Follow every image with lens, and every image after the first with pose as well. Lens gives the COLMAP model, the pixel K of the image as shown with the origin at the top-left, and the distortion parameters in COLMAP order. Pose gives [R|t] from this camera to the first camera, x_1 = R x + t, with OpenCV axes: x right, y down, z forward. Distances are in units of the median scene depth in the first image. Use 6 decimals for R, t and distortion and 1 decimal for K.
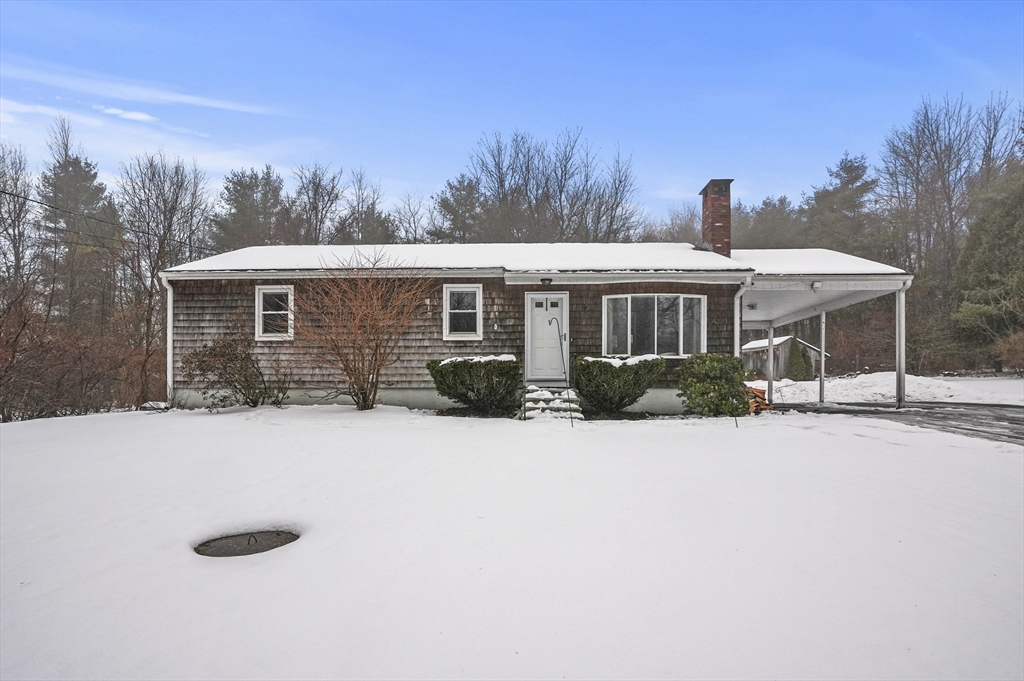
lens RADIAL K [[511.2, 0, 511.6], [0, 511.2, 359.0], [0, 0, 1]] dist [-0.017032, -0.000247]
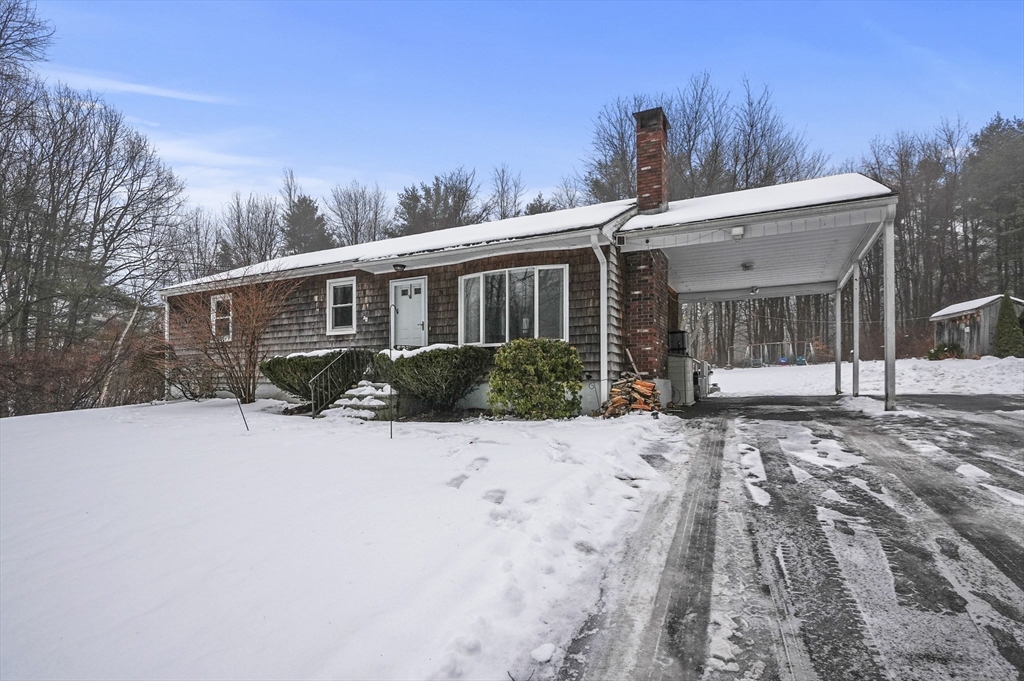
lens RADIAL K [[506.8, 0, 512.0], [0, 506.8, 340.5], [0, 0, 1]] dist [-0.002283, -0.000373]
pose [[0.906824, -0.040846, -0.419526, 0.621634], [0.039484, 0.999149, -0.011933, 0.000220], [0.419657, -0.005744, 0.907665, 0.241033]]
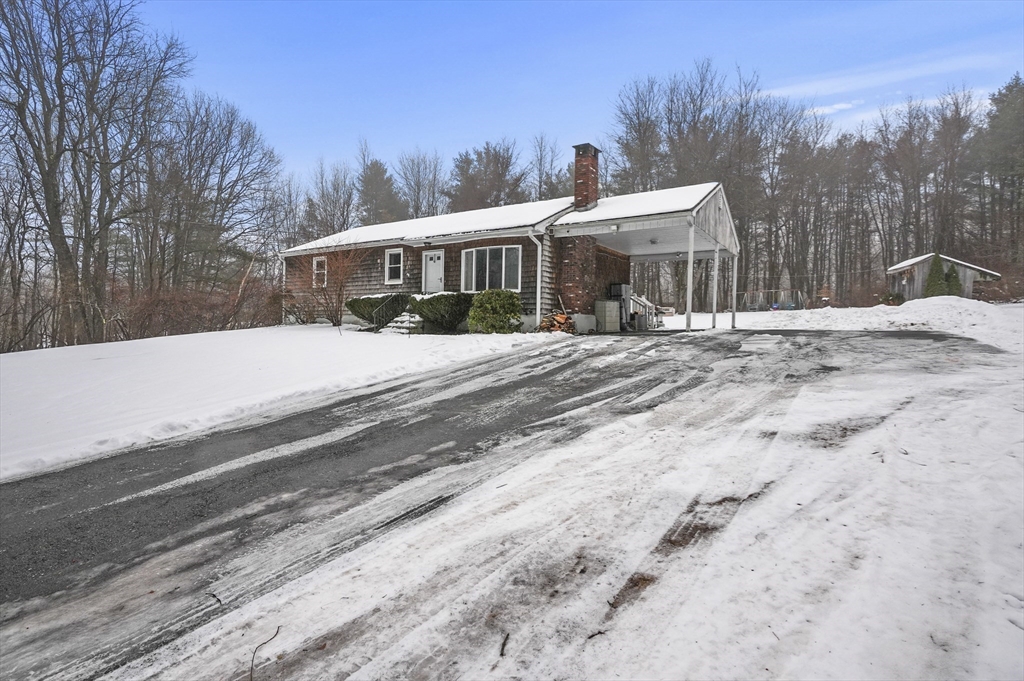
lens RADIAL K [[486.2, 0, 516.8], [0, 486.2, 289.8], [0, 0, 1]] dist [0.000003, -0.000105]
pose [[0.857064, -0.026598, -0.514523, 1.011089], [0.028360, 0.999588, -0.004434, -0.001592], [0.514429, -0.010792, 0.857465, -0.101380]]
